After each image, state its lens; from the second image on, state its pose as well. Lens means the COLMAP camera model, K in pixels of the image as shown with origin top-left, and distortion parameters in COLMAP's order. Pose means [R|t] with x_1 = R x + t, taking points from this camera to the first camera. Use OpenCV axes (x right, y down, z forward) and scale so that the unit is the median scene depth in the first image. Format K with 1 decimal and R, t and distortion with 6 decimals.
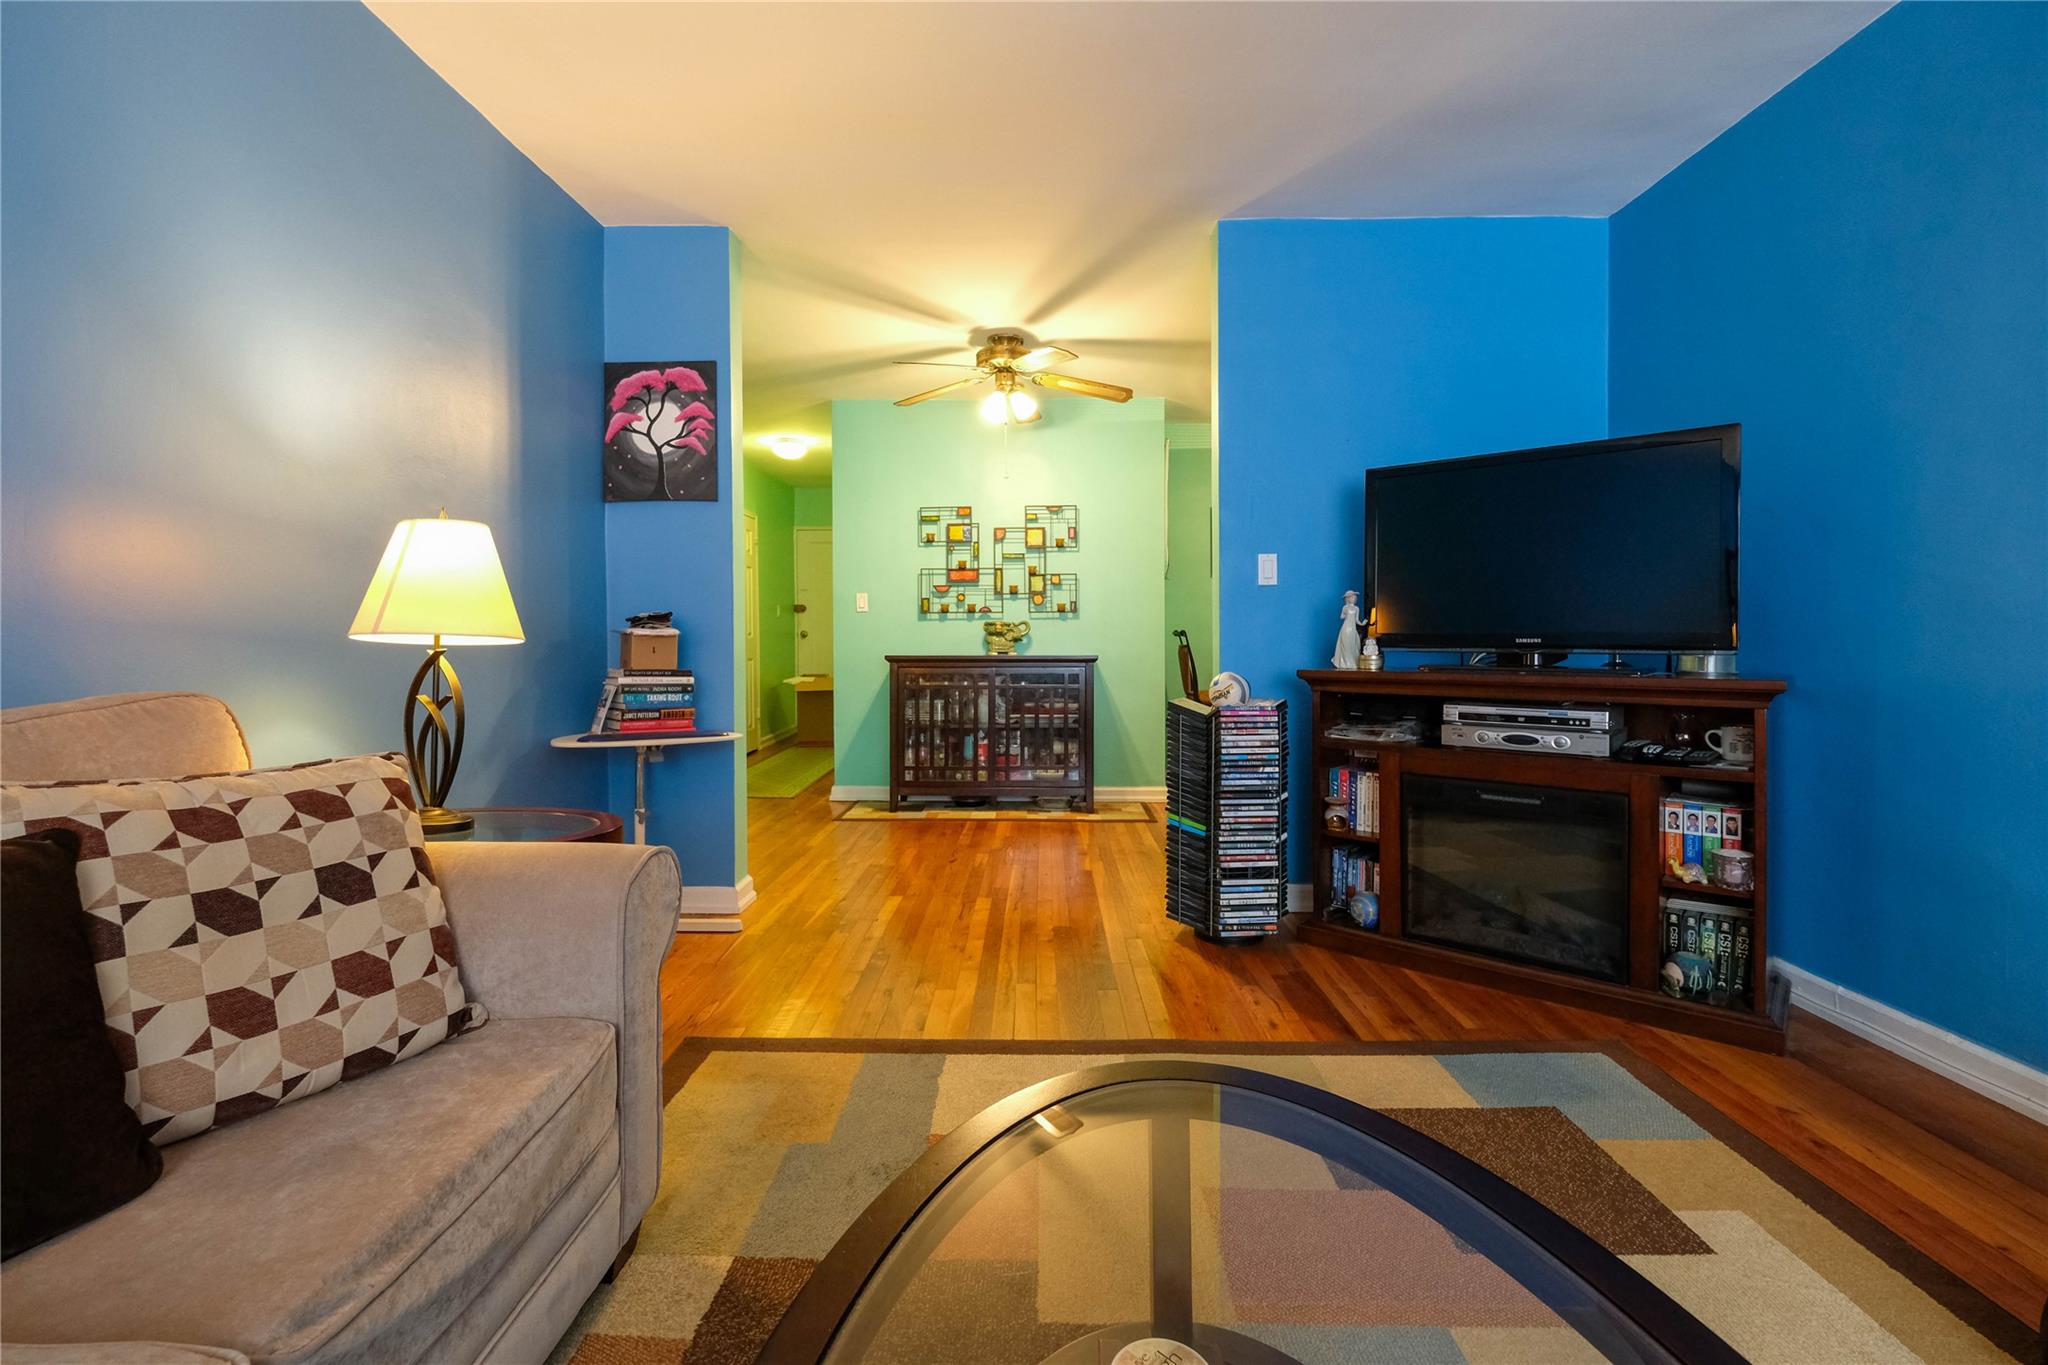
lens RADIAL K [[896.8, 0, 1023.4], [0, 896.8, 641.2], [0, 0, 1]] dist [-0.003282, -0.000609]
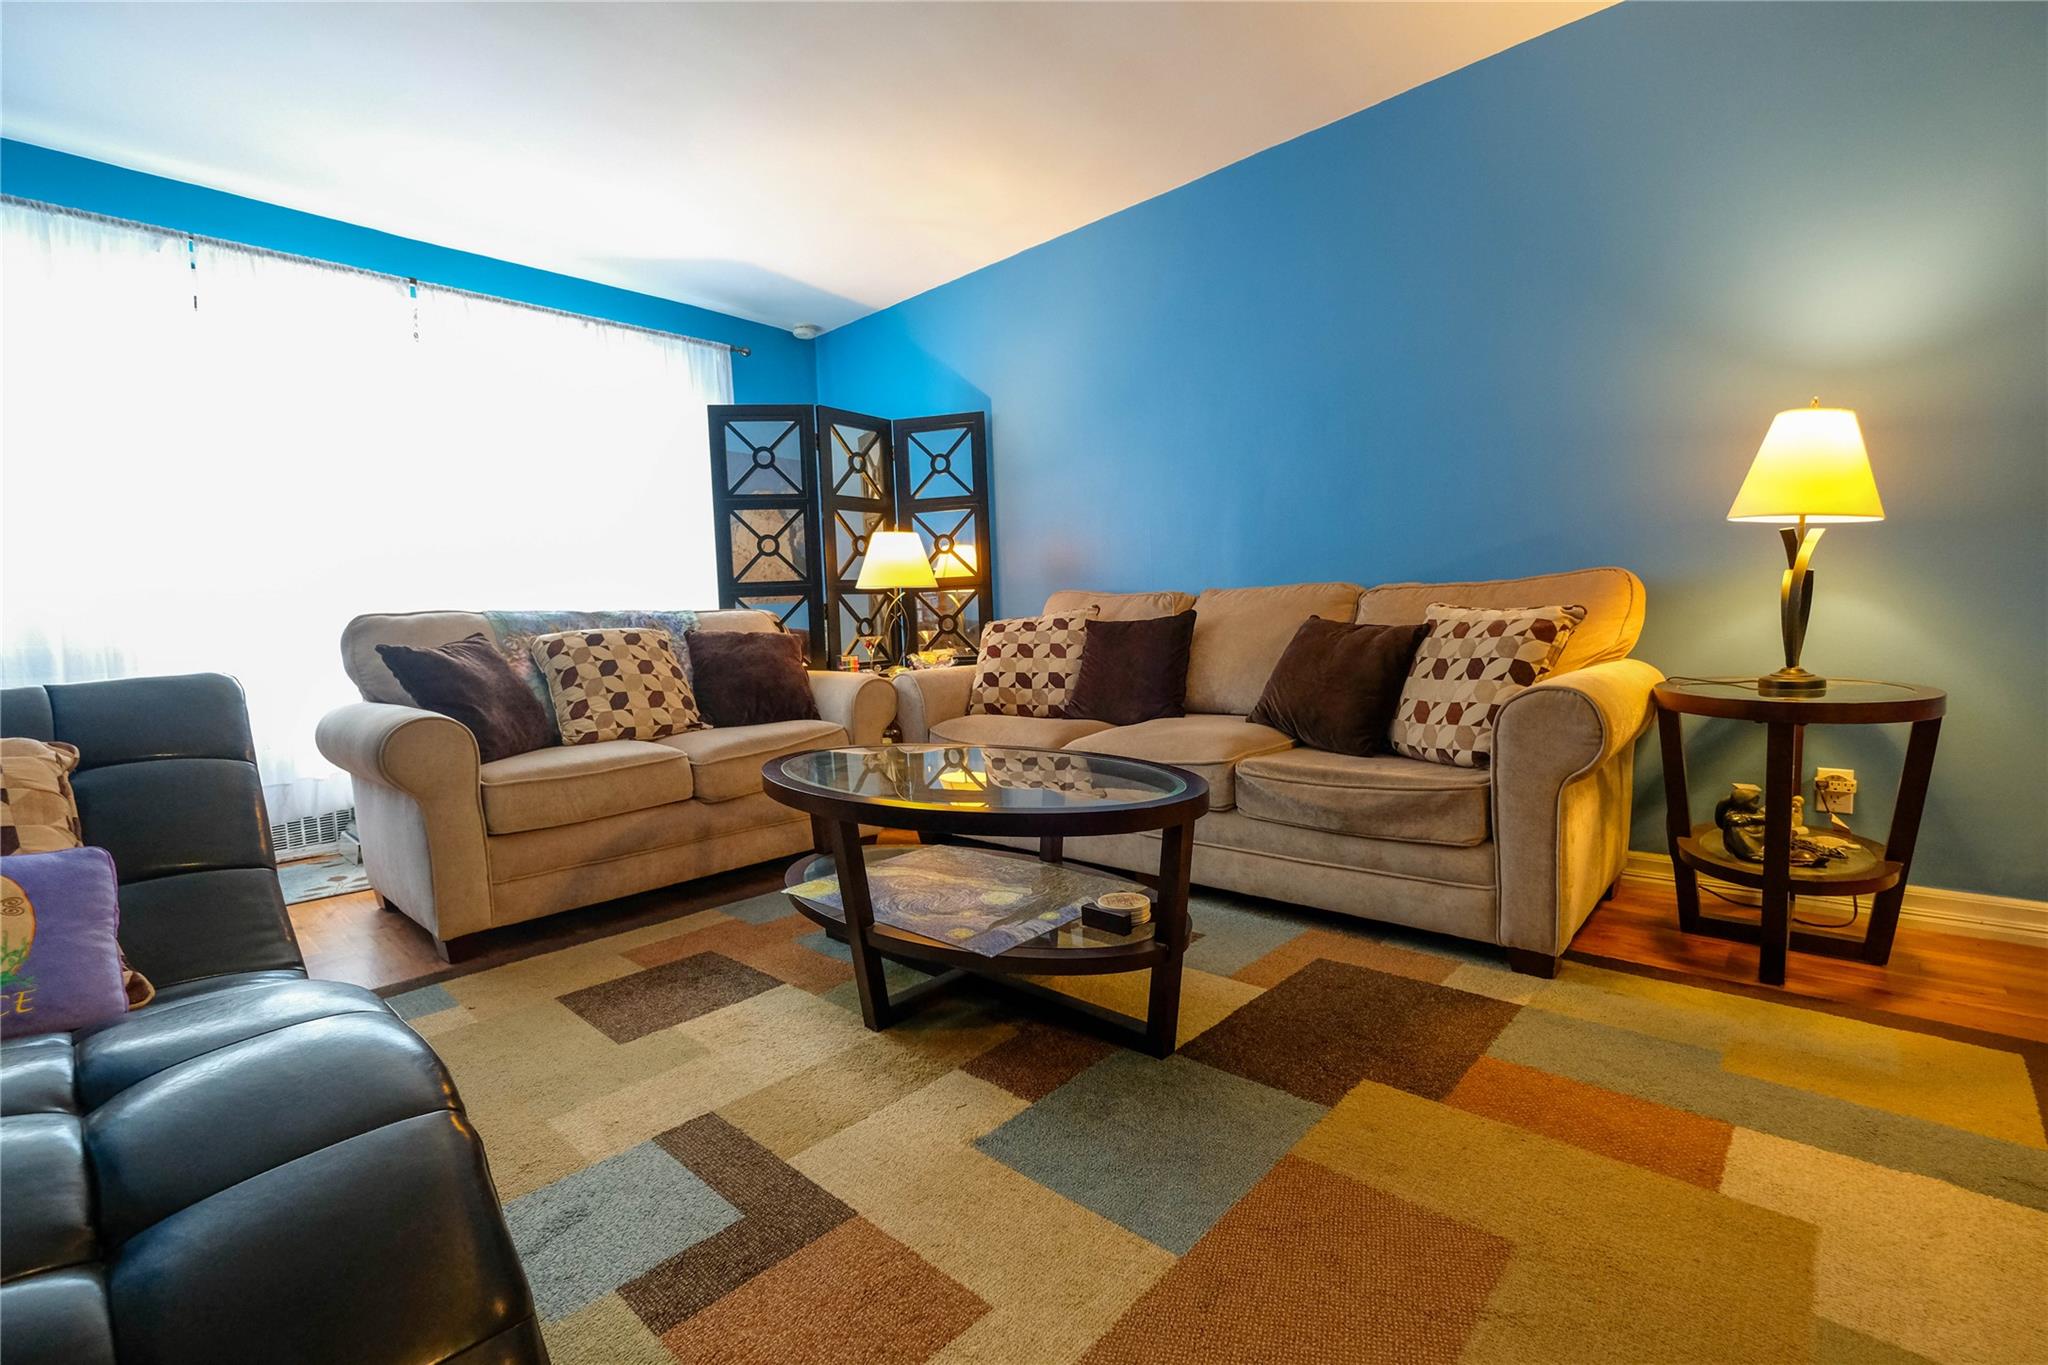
lens RADIAL K [[904.4, 0, 1010.9], [0, 904.4, 670.6], [0, 0, 1]] dist [-0.002429, -0.000285]
pose [[-0.673829, 0.074055, -0.735167, 0.505228], [0.037849, 0.997118, 0.065752, 0.044780], [0.737917, 0.016480, -0.674690, 0.613112]]
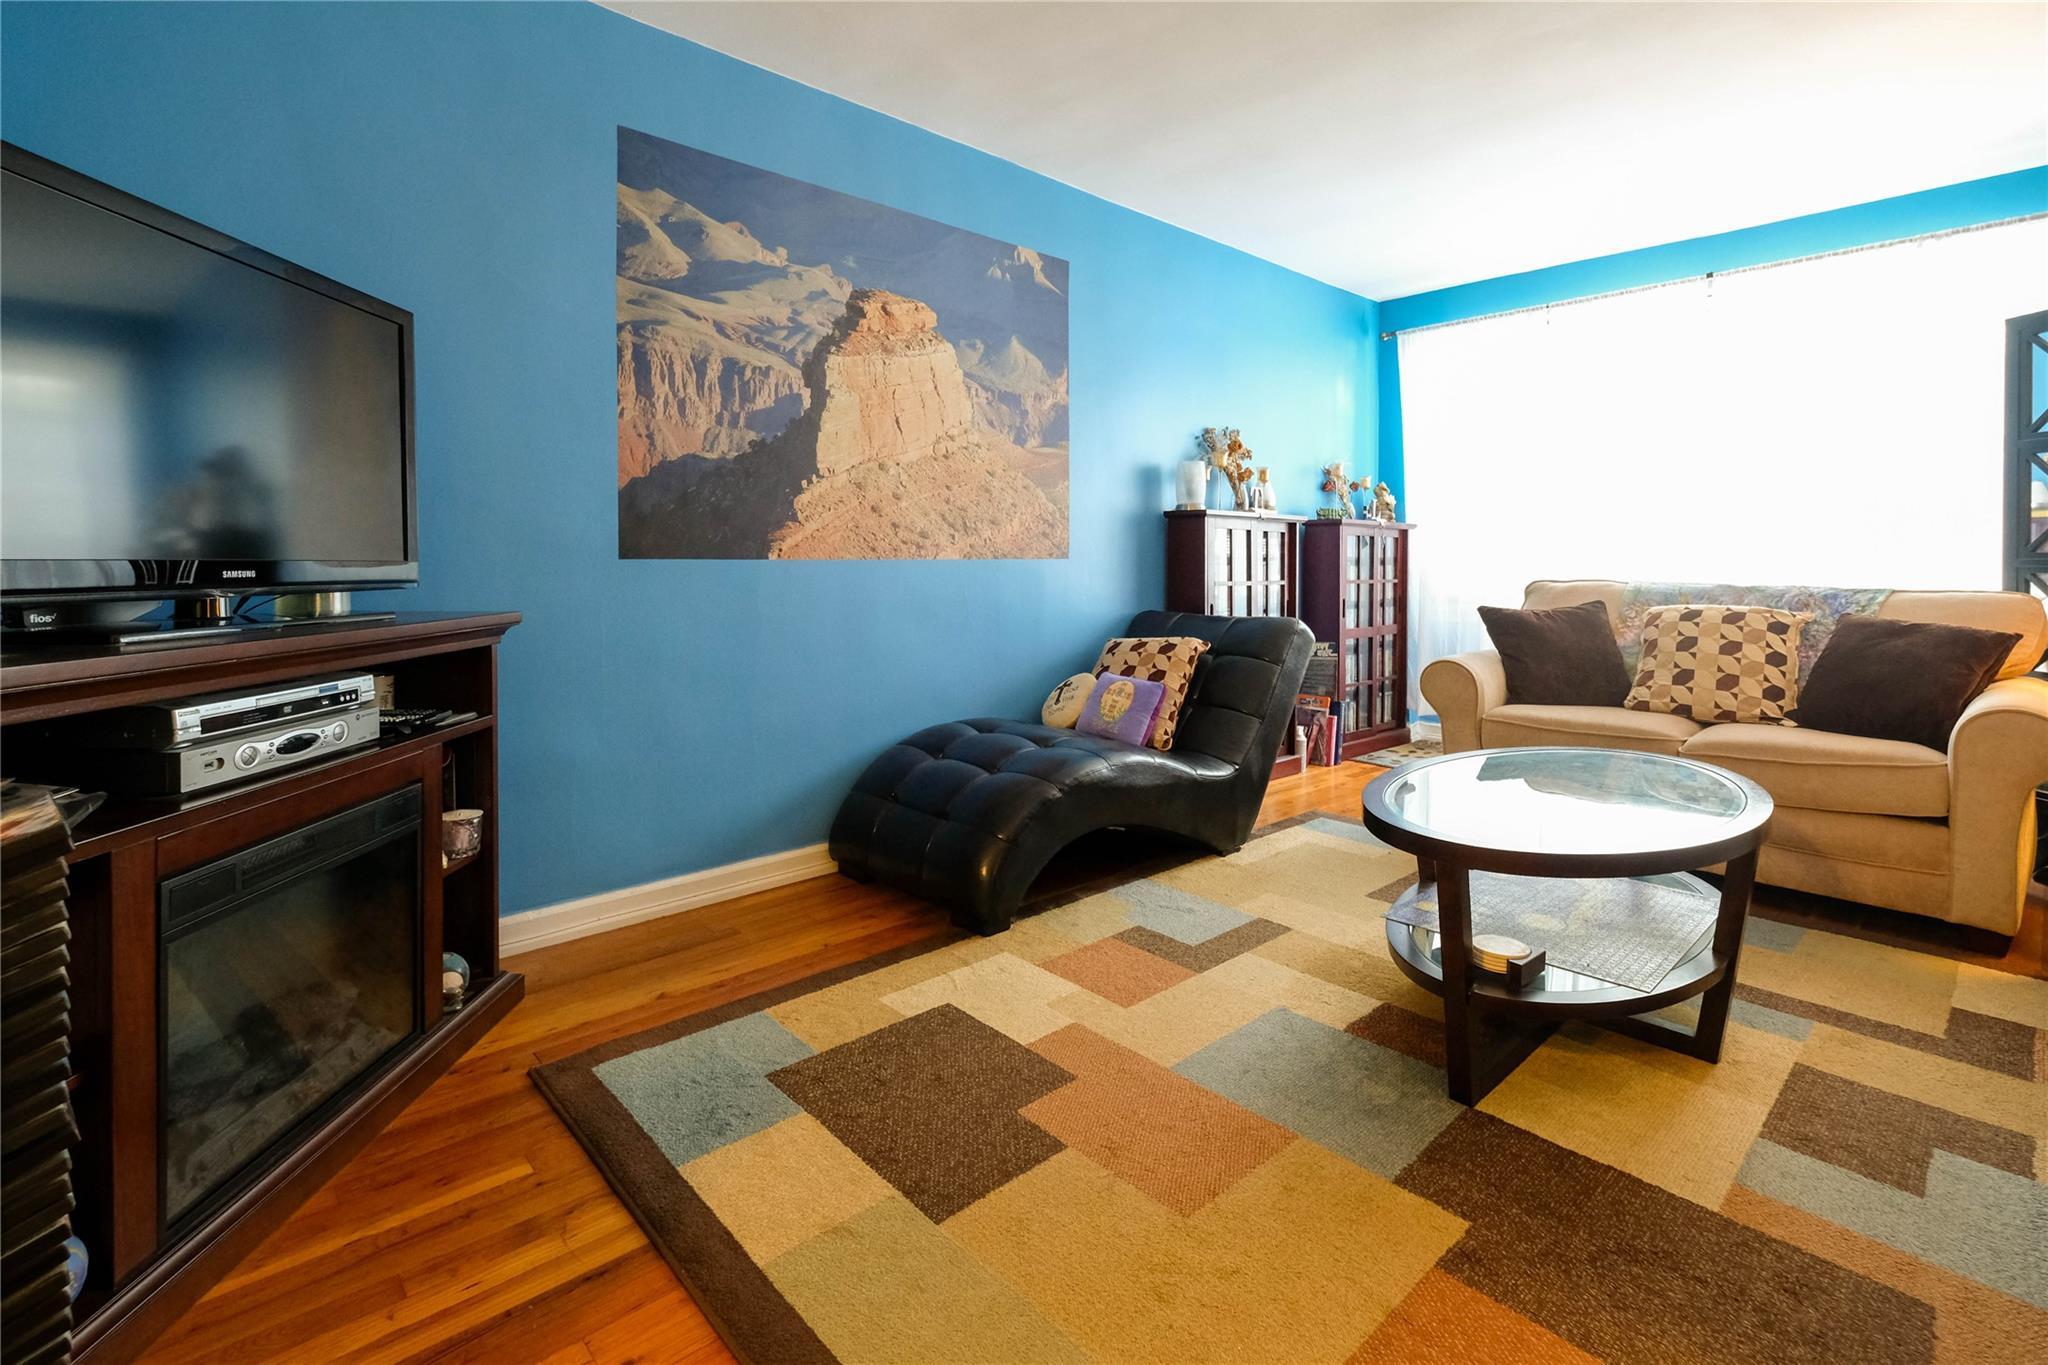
lens RADIAL K [[936.2, 0, 1018.1], [0, 936.2, 572.1], [0, 0, 1]] dist [0.000151, -0.000869]
pose [[-0.682651, -0.005784, 0.730721, -0.174954], [0.003983, 0.999924, 0.011637, -0.005621], [-0.730733, 0.010854, -0.682577, 0.887774]]
